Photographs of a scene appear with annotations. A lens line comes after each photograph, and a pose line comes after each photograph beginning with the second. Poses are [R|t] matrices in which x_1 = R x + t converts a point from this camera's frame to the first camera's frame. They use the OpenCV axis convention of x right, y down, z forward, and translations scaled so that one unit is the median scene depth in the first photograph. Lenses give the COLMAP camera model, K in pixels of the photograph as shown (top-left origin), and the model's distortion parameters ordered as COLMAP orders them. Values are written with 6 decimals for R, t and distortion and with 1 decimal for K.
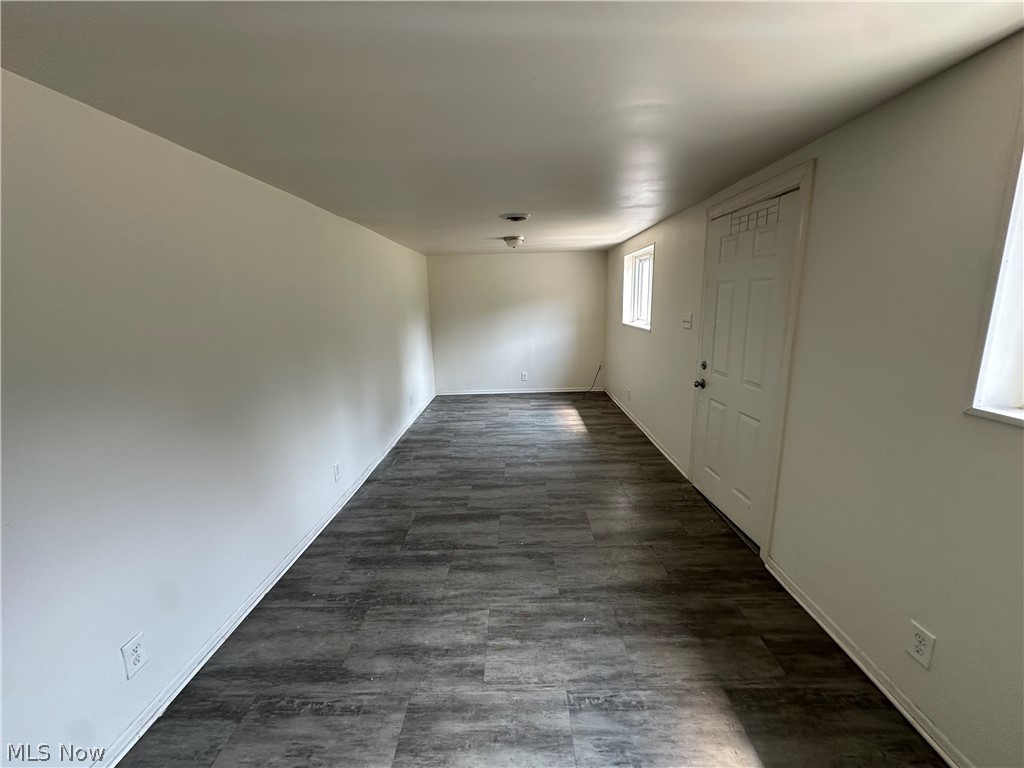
lens RADIAL K [[411.1, 0, 515.1], [0, 411.1, 384.6], [0, 0, 1]] dist [-0.002446, 0.000342]
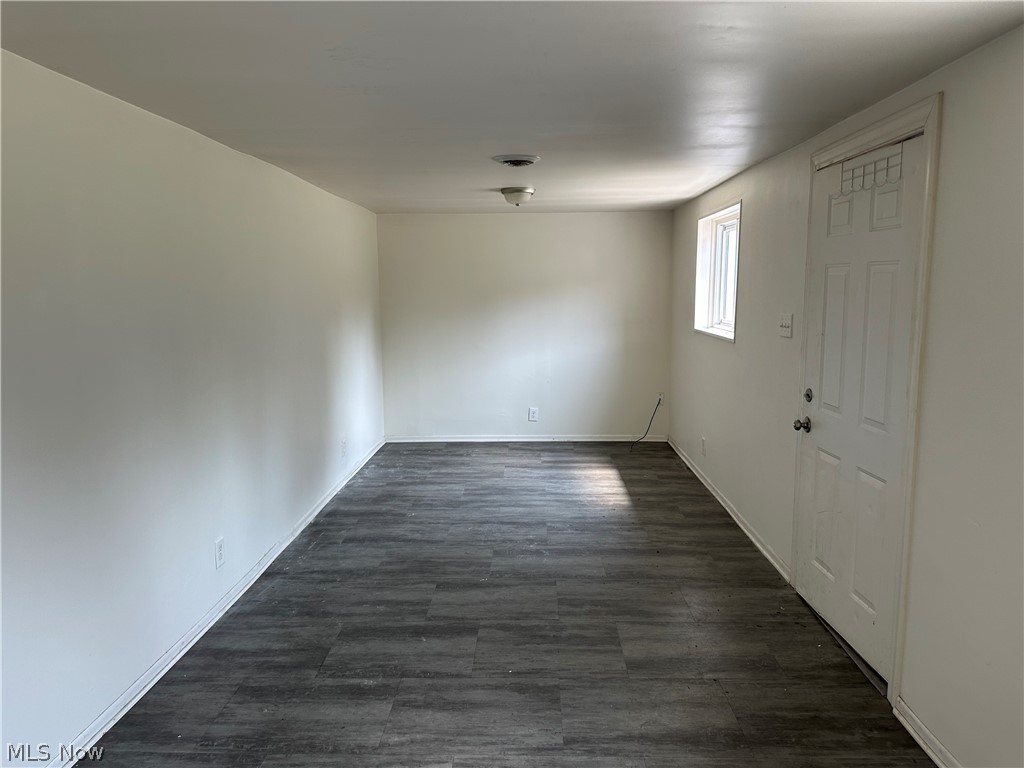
lens RADIAL K [[730.1, 0, 515.0], [0, 730.1, 380.0], [0, 0, 1]] dist [0.019917, -0.028178]
pose [[0.999564, 0.022608, -0.019018, 0.030917], [-0.024013, 0.996725, -0.077216, 0.028069], [0.017210, 0.077639, 0.996833, -0.130715]]
